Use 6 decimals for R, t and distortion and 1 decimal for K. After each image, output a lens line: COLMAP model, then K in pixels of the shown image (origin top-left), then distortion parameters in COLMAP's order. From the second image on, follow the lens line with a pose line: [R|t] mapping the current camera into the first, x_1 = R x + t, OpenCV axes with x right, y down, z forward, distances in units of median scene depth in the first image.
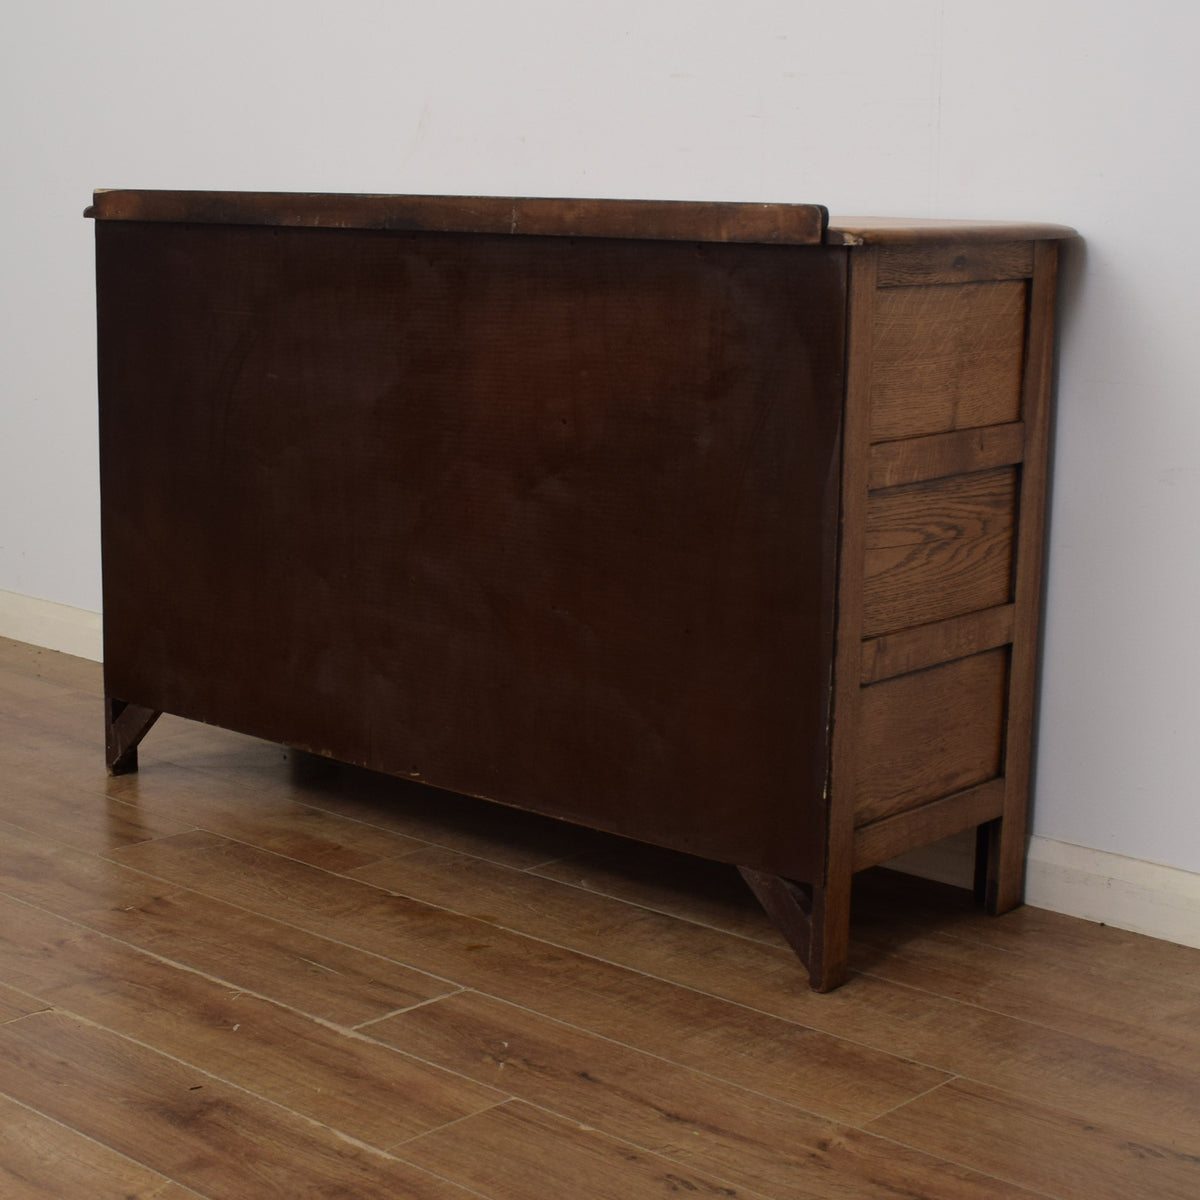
lens RADIAL K [[2257.6, 0, 470.2], [0, 2257.6, 614.5], [0, 0, 1]] dist [-0.083558, 0.000000]
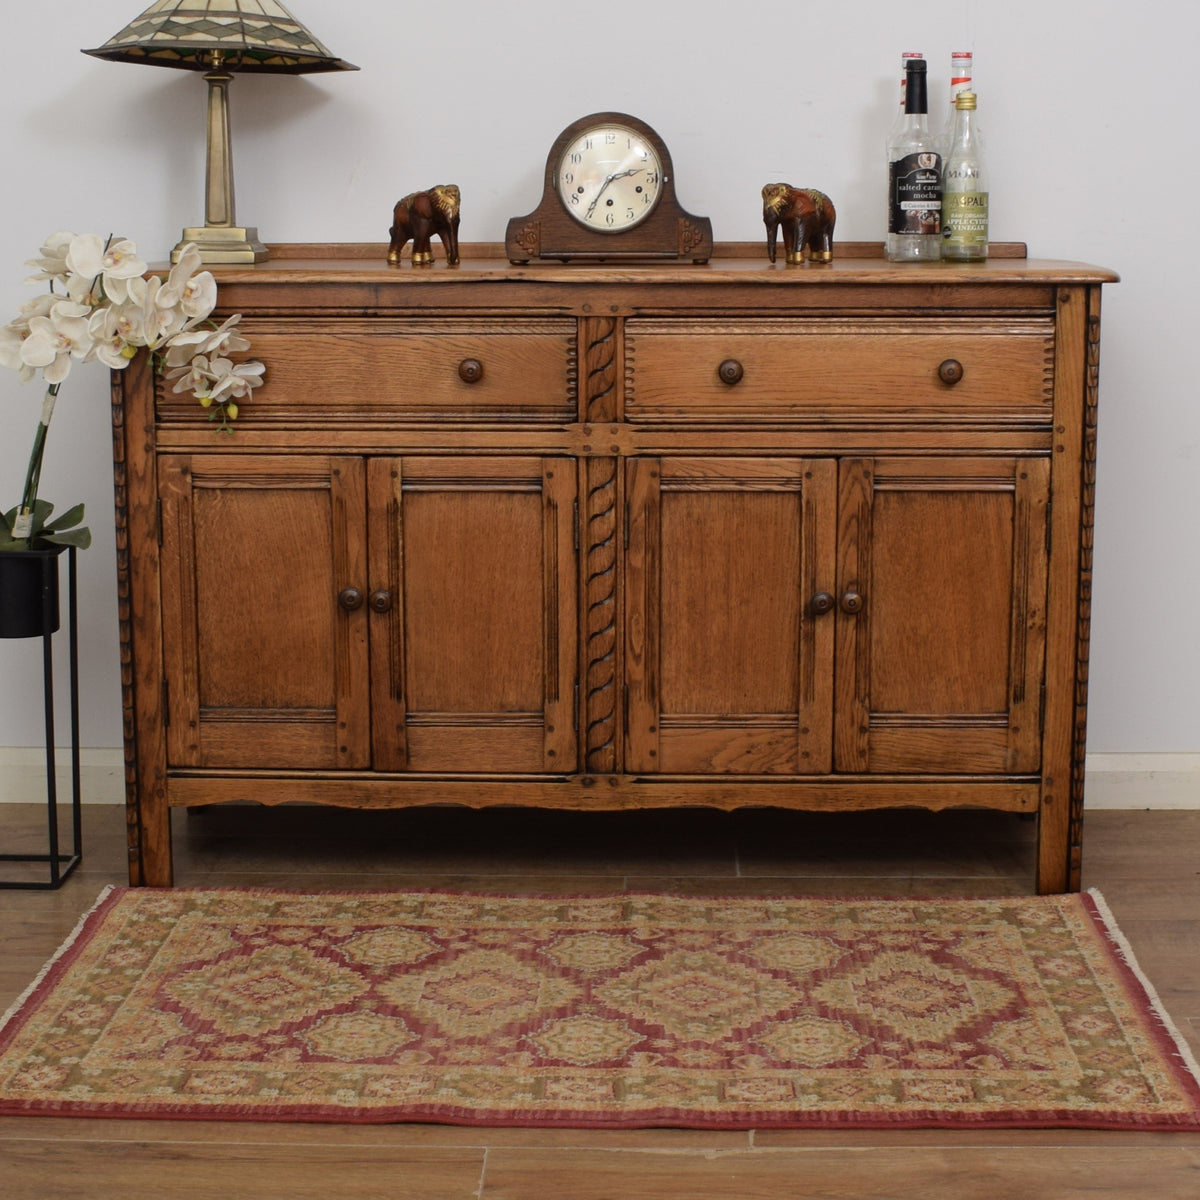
lens RADIAL K [[2227.2, 0, 608.4], [0, 2227.2, 582.6], [0, 0, 1]] dist [-0.085852, 0.000000]
pose [[0.728514, -0.127958, 0.672975, -0.842072], [0.140716, 0.989403, 0.035794, -0.083560], [-0.670423, 0.068622, 0.738799, 0.298395]]
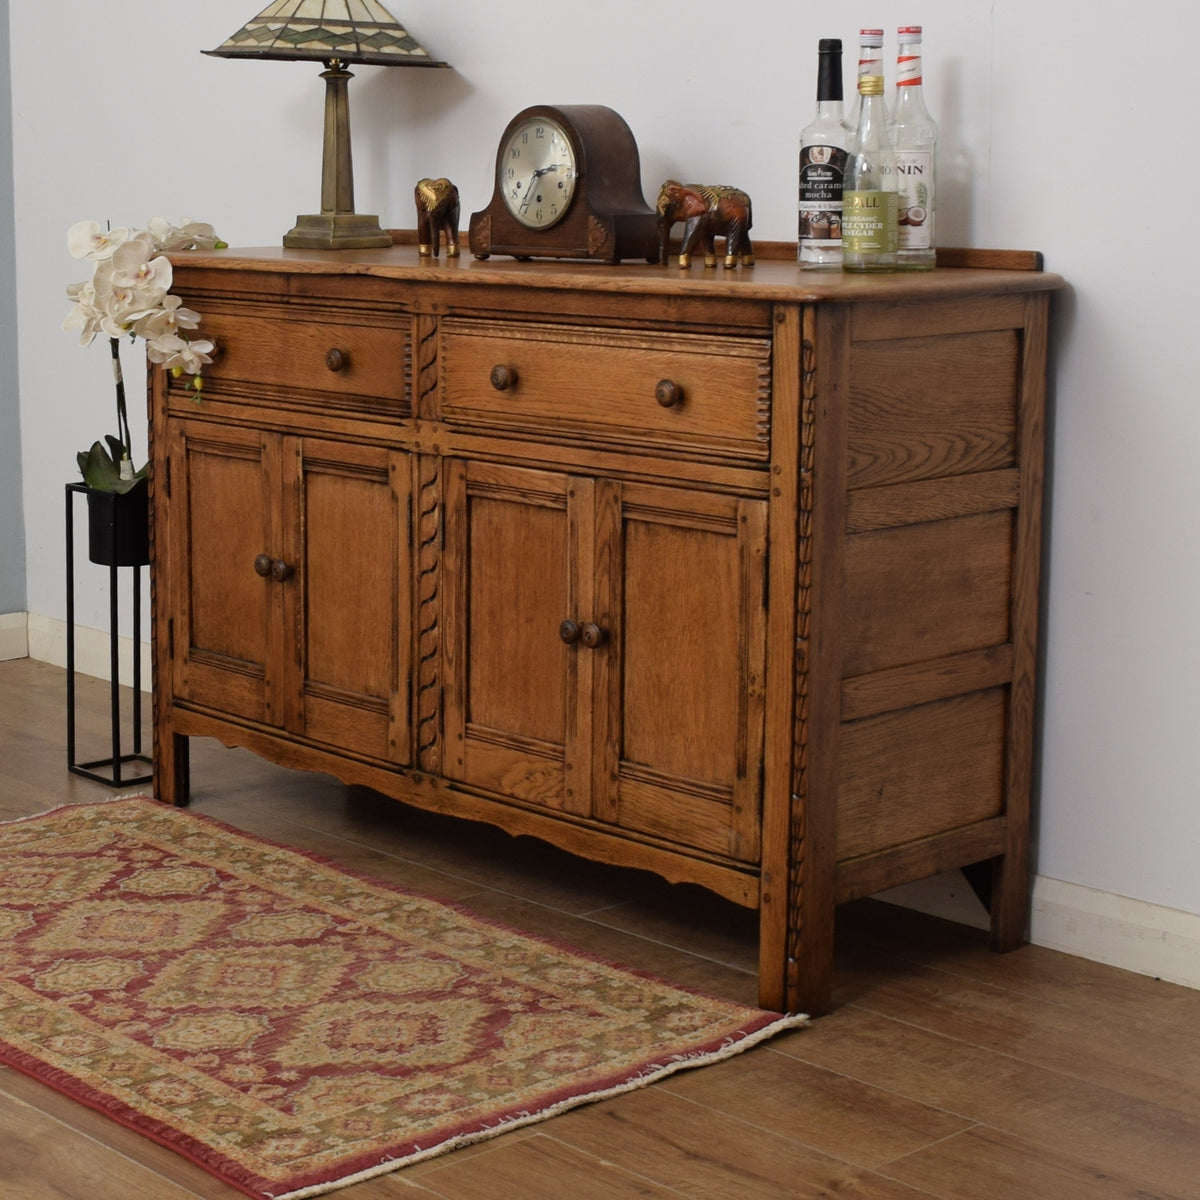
lens RADIAL K [[2487.1, 0, 357.1], [0, 2487.1, 556.5], [0, 0, 1]] dist [-0.082088, 0.000000]
pose [[0.994500, 0.002121, -0.104712, 0.048584], [-0.005493, 0.999475, -0.031929, -0.012591], [0.104590, 0.032328, 0.993990, -0.135013]]
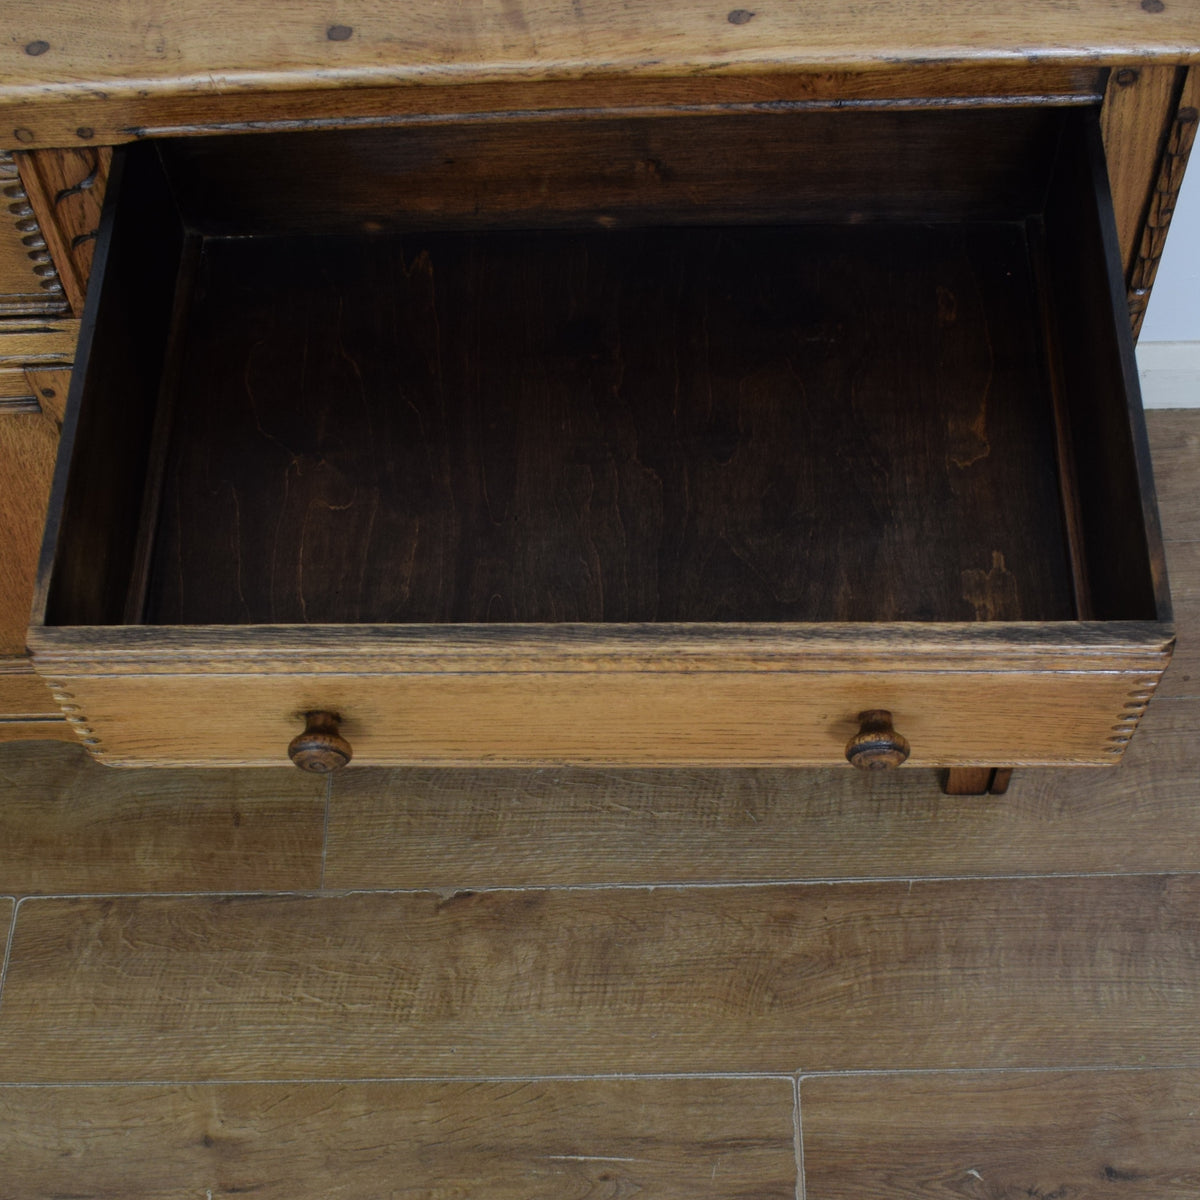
lens RADIAL K [[1856.9, 0, 559.8], [0, 1856.9, 702.8], [0, 0, 1]] dist [-0.080800, 0.000000]
pose [[0.716671, -0.614647, 0.329533, -0.185536], [0.192085, 0.628198, 0.753970, -0.394732], [-0.670437, -0.477050, 0.568276, 0.767447]]
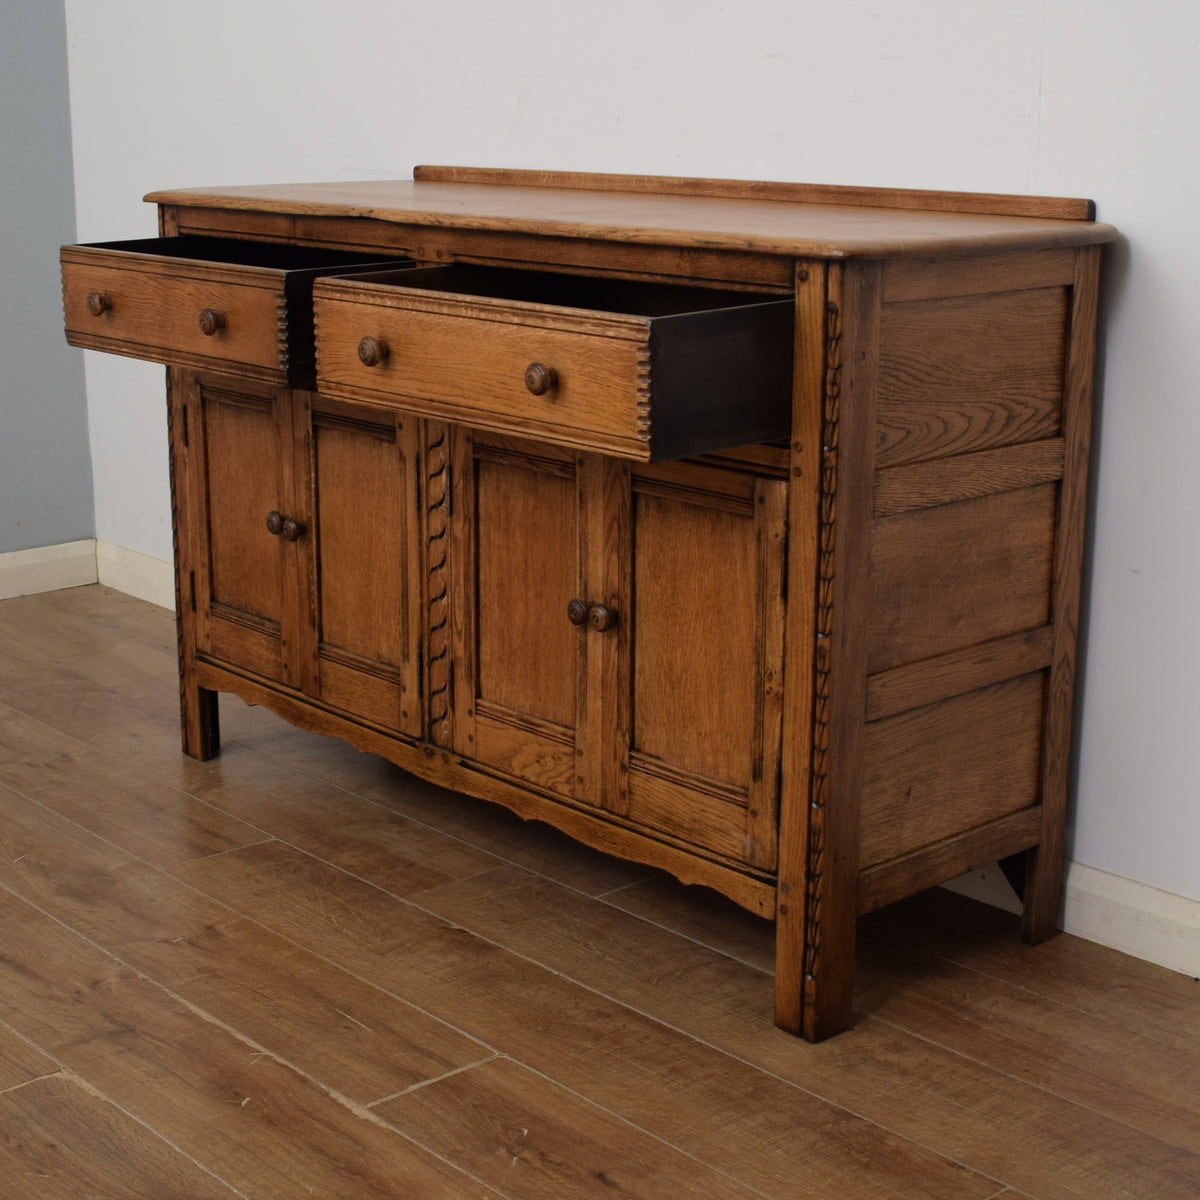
lens RADIAL K [[2037.2, 0, 594.3], [0, 2037.2, 633.8], [0, 0, 1]] dist [-0.085088, 0.000000]
pose [[0.998173, 0.010075, -0.059574, 0.087247], [-0.005972, 0.997623, 0.068647, -0.068870], [0.060124, -0.068166, 0.995861, 0.168241]]
